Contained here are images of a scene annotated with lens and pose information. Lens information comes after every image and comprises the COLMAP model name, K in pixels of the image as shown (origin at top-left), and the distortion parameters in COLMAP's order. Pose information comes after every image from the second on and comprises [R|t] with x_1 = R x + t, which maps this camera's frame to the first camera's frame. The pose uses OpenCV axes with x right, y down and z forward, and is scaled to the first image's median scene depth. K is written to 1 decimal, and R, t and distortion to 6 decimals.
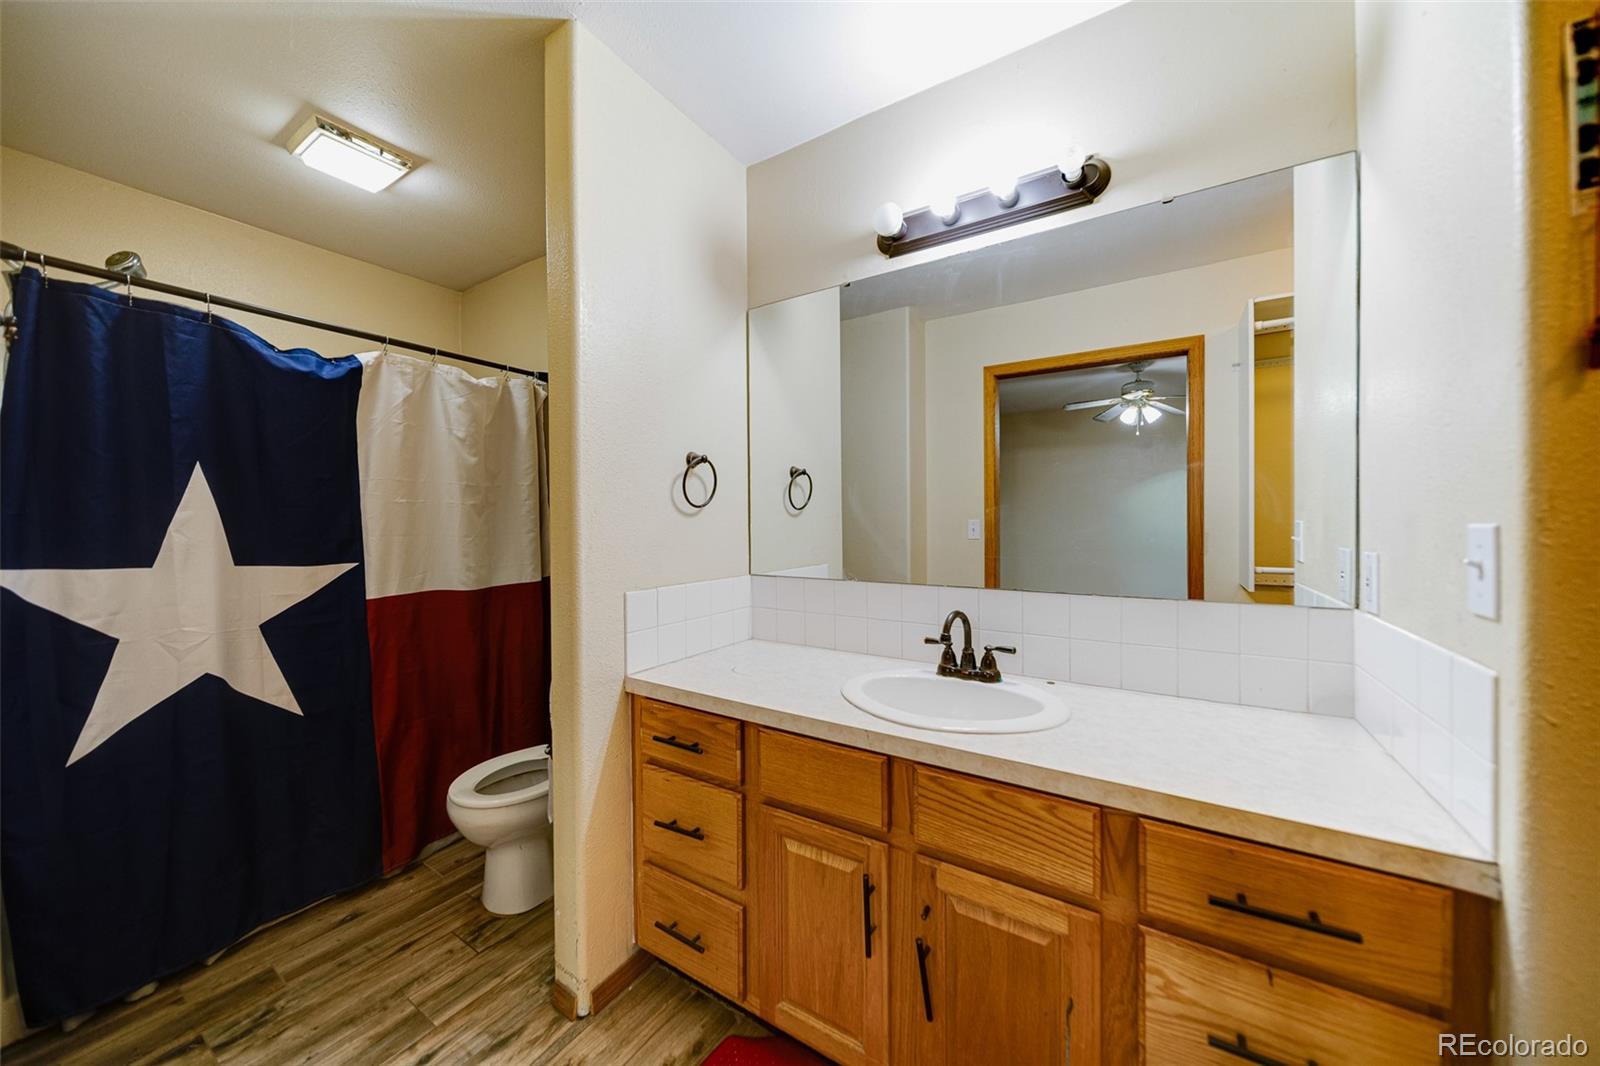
lens RADIAL K [[561.2, 0, 799.1], [0, 561.2, 523.6], [0, 0, 1]] dist [-0.000680, -0.000107]
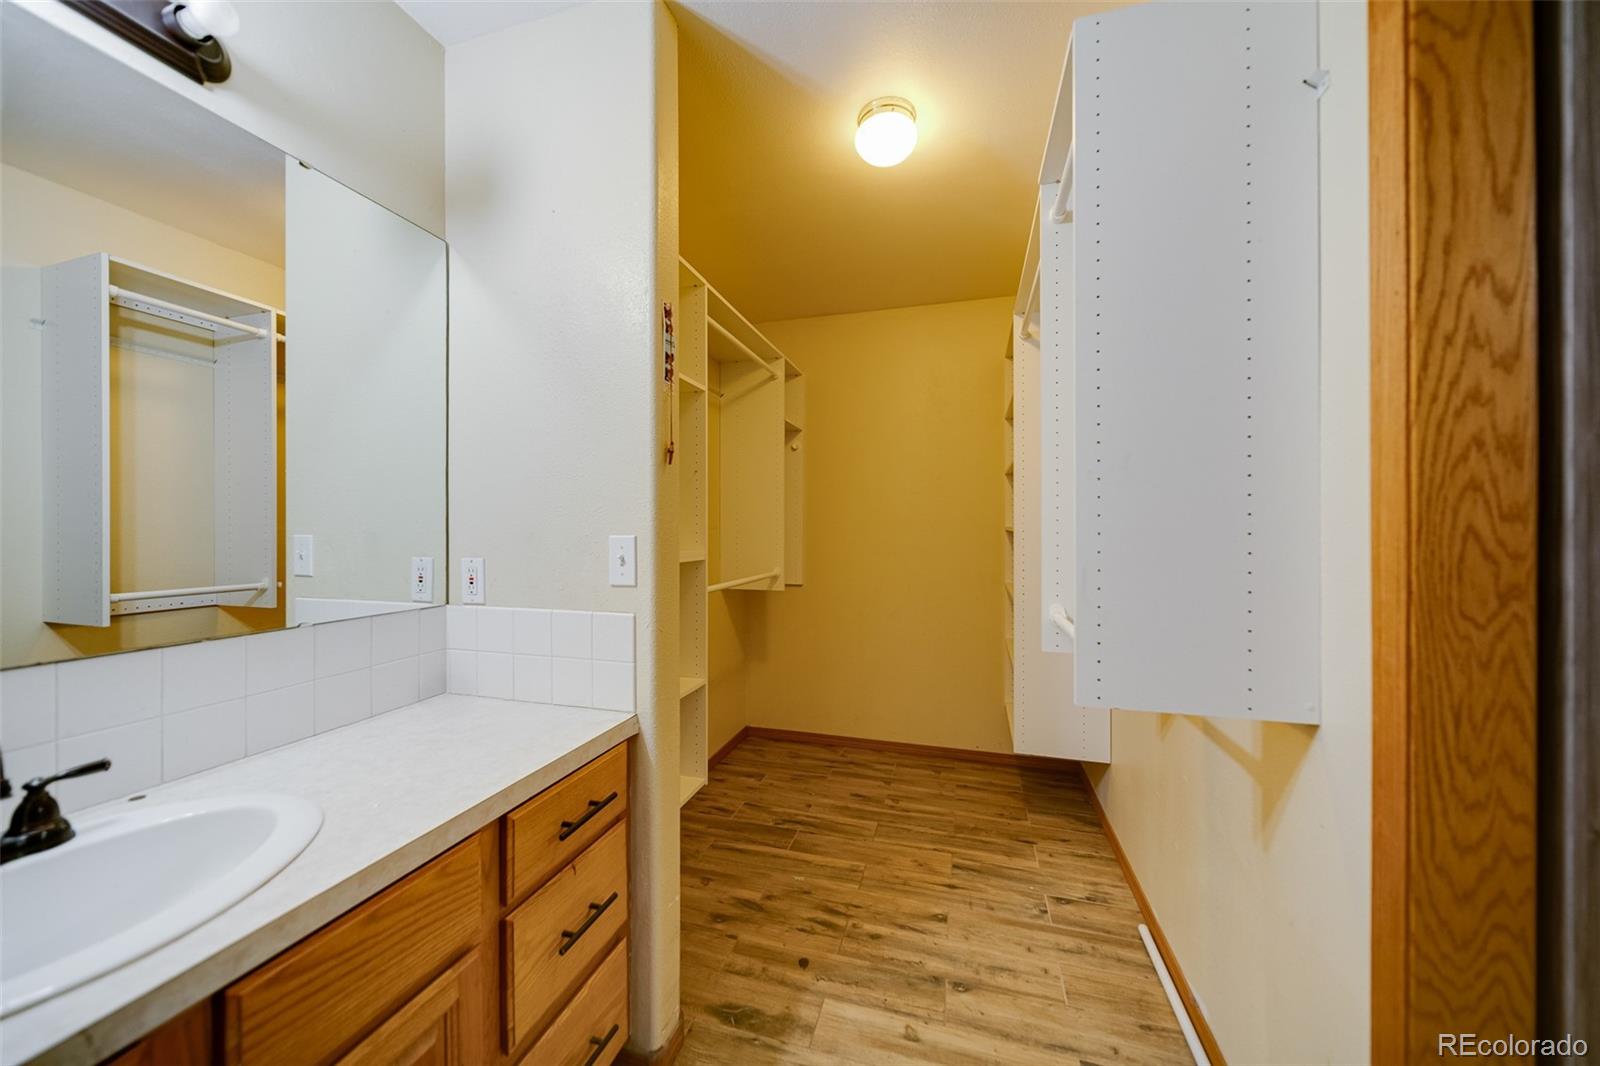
lens RADIAL K [[561.2, 0, 796.9], [0, 561.2, 530.3], [0, 0, 1]] dist [-0.000680, -0.000107]
pose [[-0.272065, 0.003774, 0.962272, -0.432294], [0.009501, 0.999954, -0.001235, -0.005556], [-0.962232, 0.008806, -0.272088, 0.581351]]
